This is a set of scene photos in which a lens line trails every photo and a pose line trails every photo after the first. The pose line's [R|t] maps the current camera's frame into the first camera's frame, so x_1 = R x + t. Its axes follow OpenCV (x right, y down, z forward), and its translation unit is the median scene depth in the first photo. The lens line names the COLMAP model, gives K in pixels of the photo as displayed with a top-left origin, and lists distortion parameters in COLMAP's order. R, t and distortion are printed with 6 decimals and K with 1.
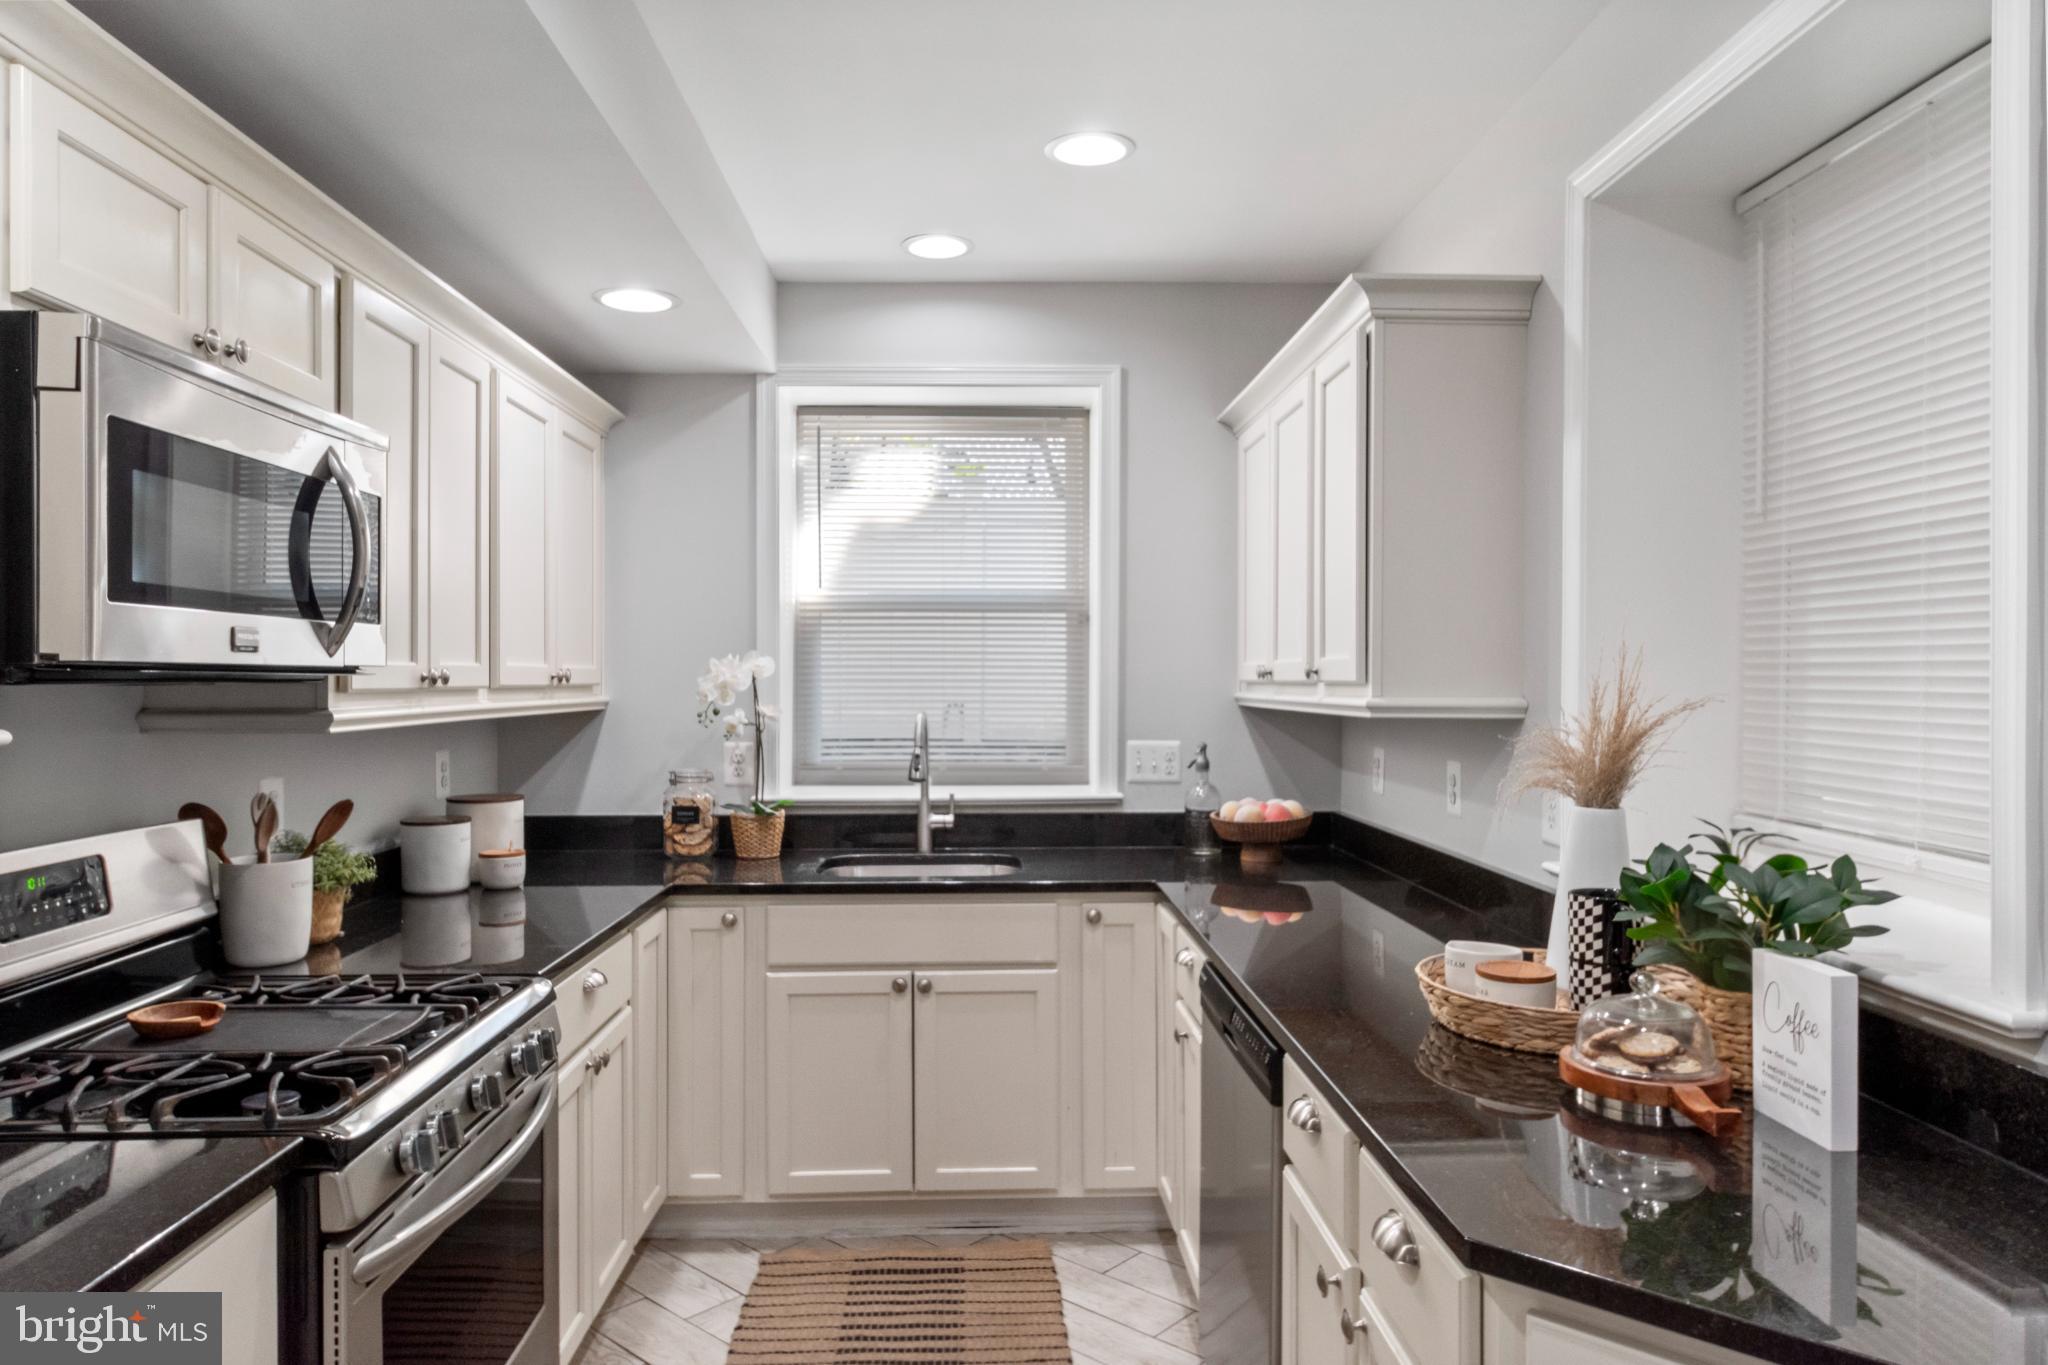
lens RADIAL K [[1329.9, 0, 1030.6], [0, 1329.9, 682.0], [0, 0, 1]] dist [0.001753, 0.006295]
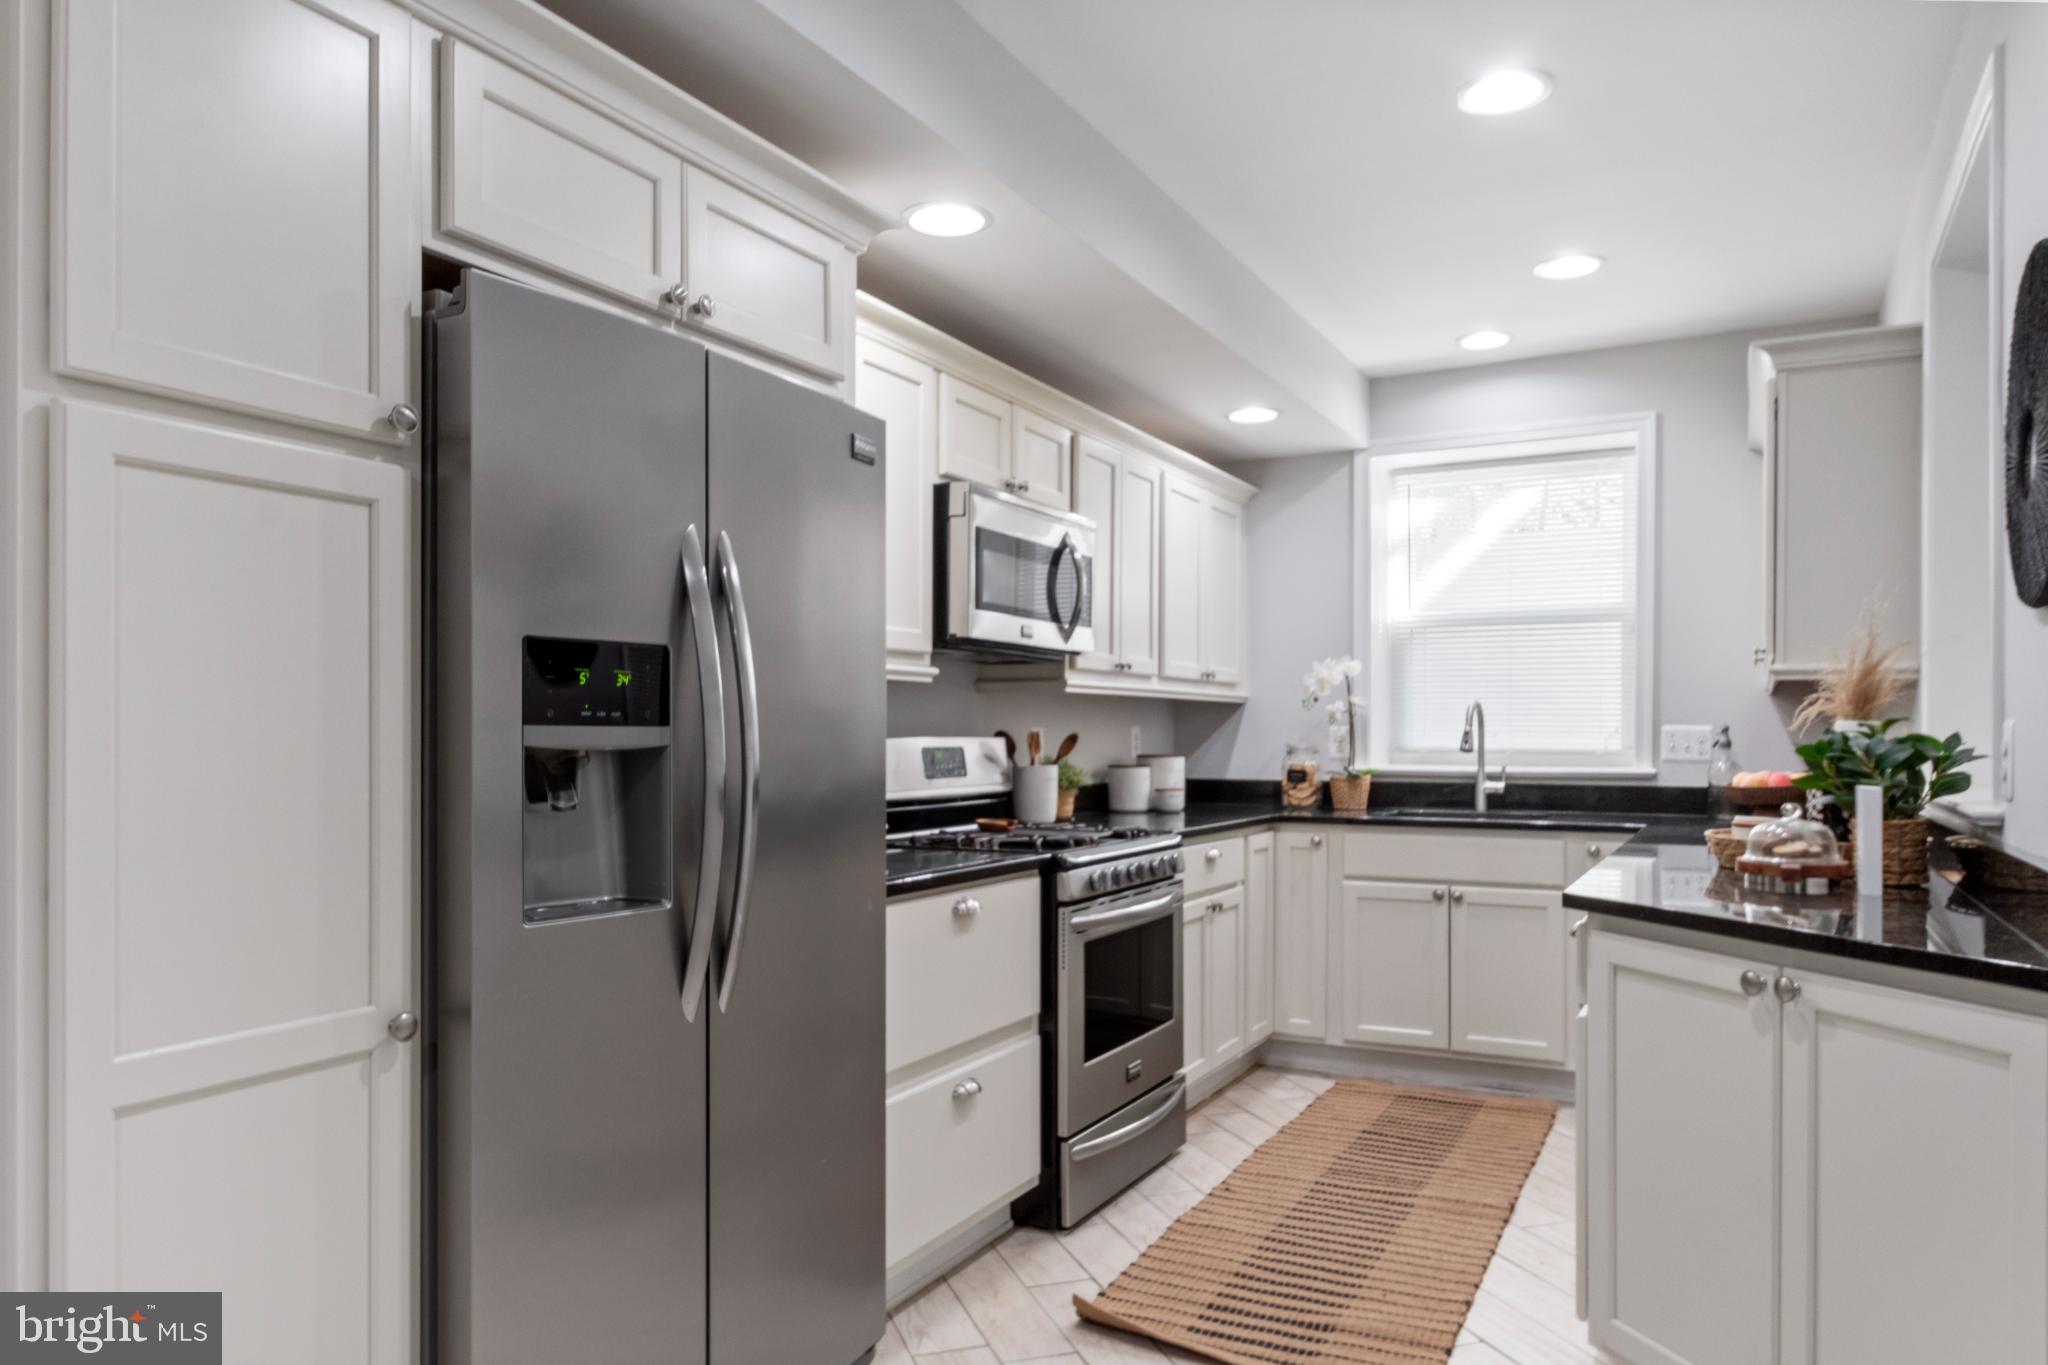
lens RADIAL K [[1329.9, 0, 995.9], [0, 1329.9, 723.1], [0, 0, 1]] dist [0.001753, 0.006295]
pose [[0.853760, 0.001585, -0.520664, 0.221545], [-0.006199, 0.999955, -0.007121, 0.065093], [0.520630, 0.009307, 0.853732, -0.392893]]
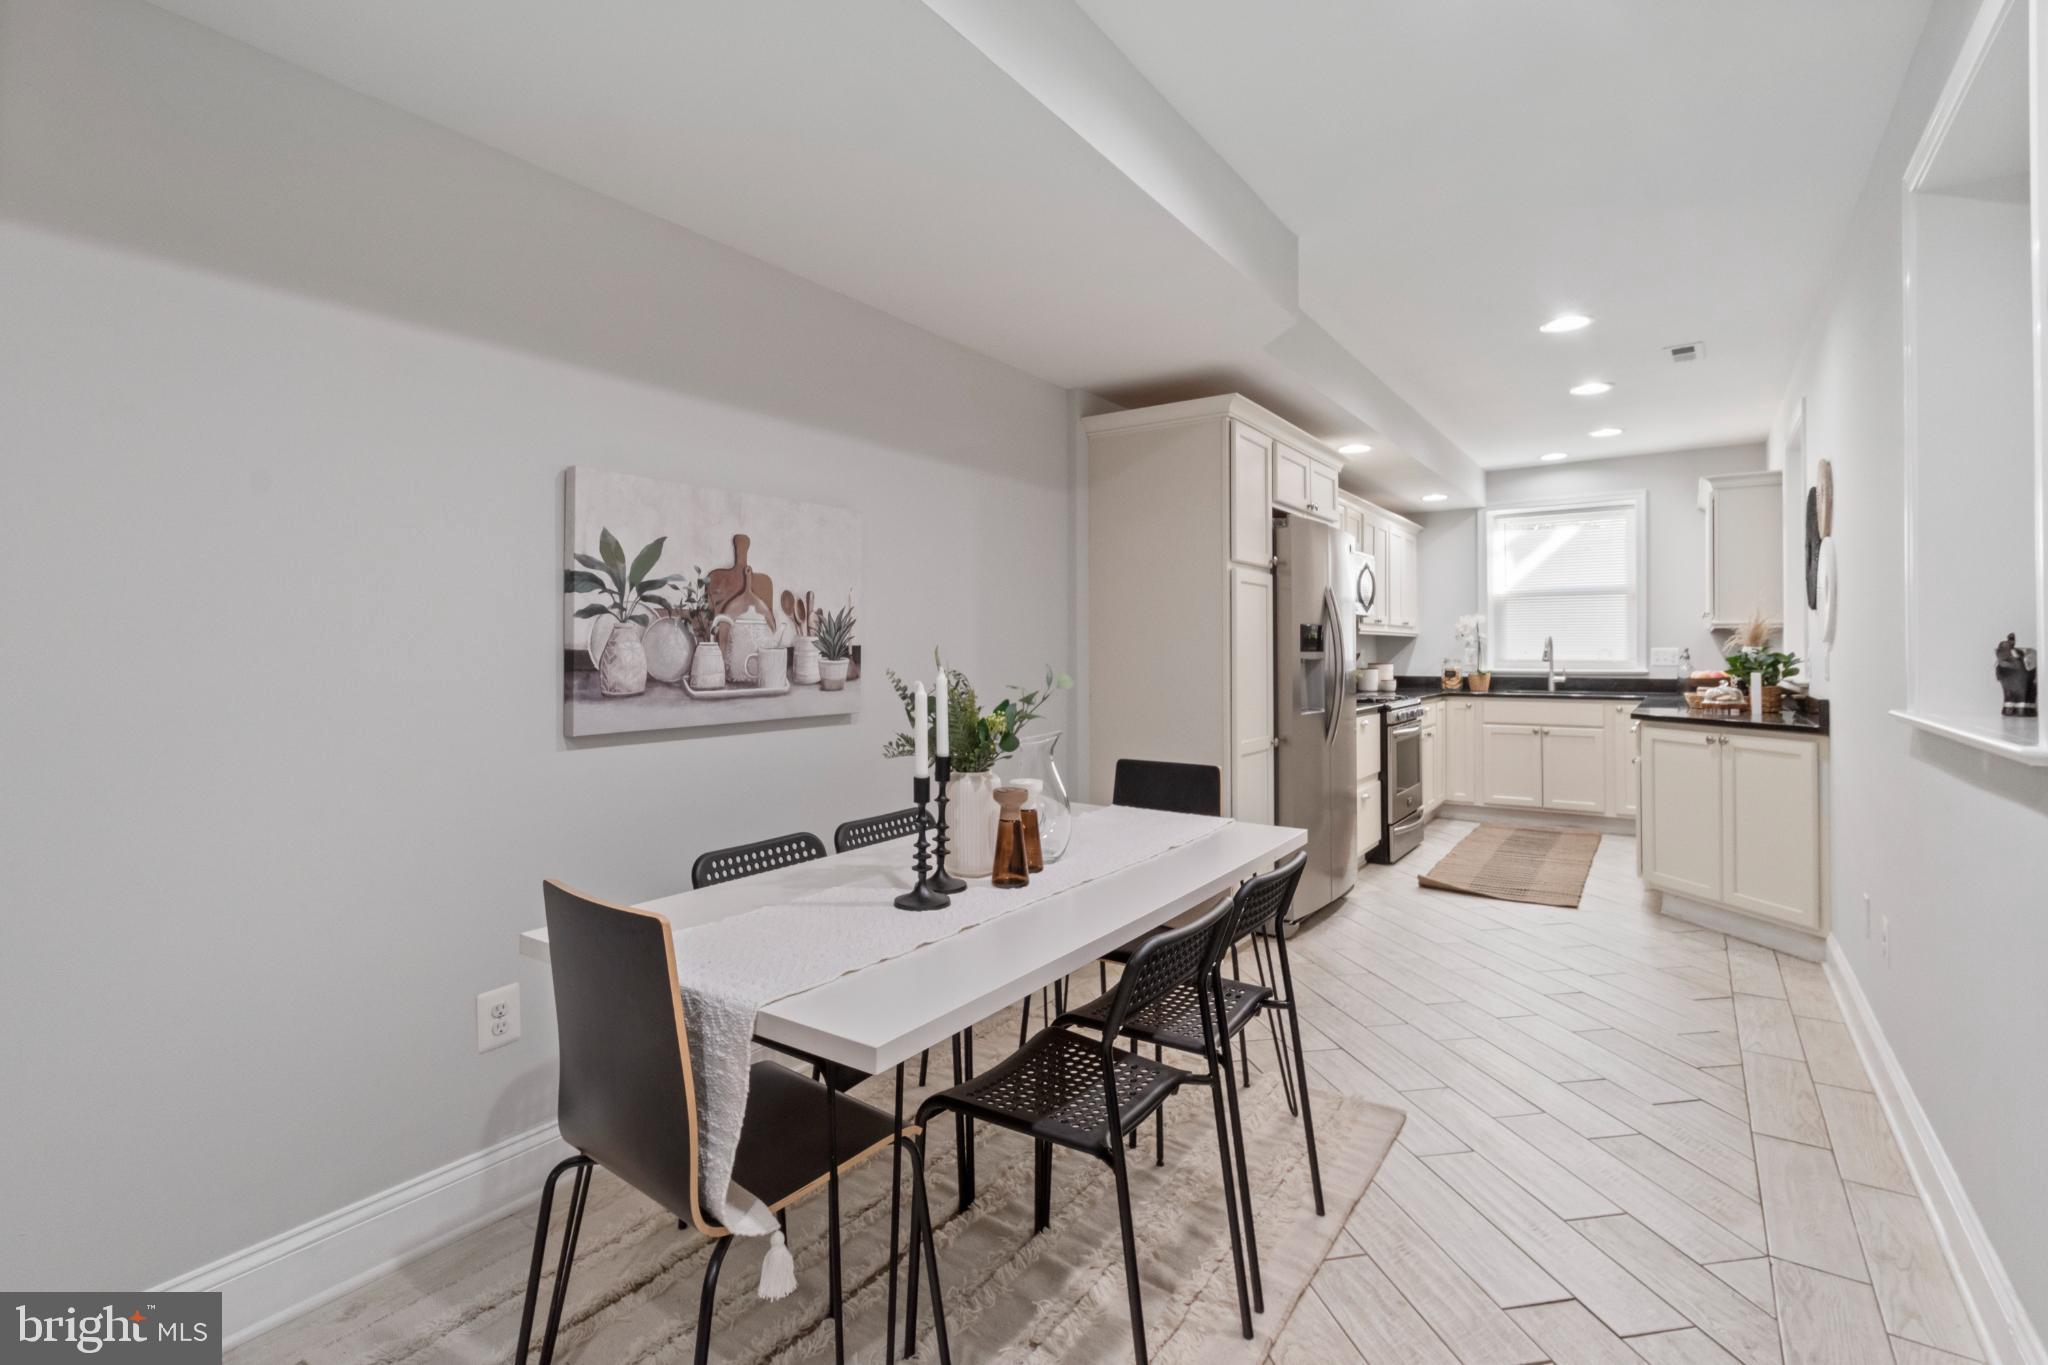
lens RADIAL K [[901.4, 0, 1016.7], [0, 901.4, 637.4], [0, 0, 1]] dist [-0.000453, -0.000241]
pose [[0.783283, -0.006942, -0.621626, 0.222944], [-0.002946, 0.999885, -0.014879, 0.063108], [0.621658, 0.013486, 0.783173, -1.151260]]
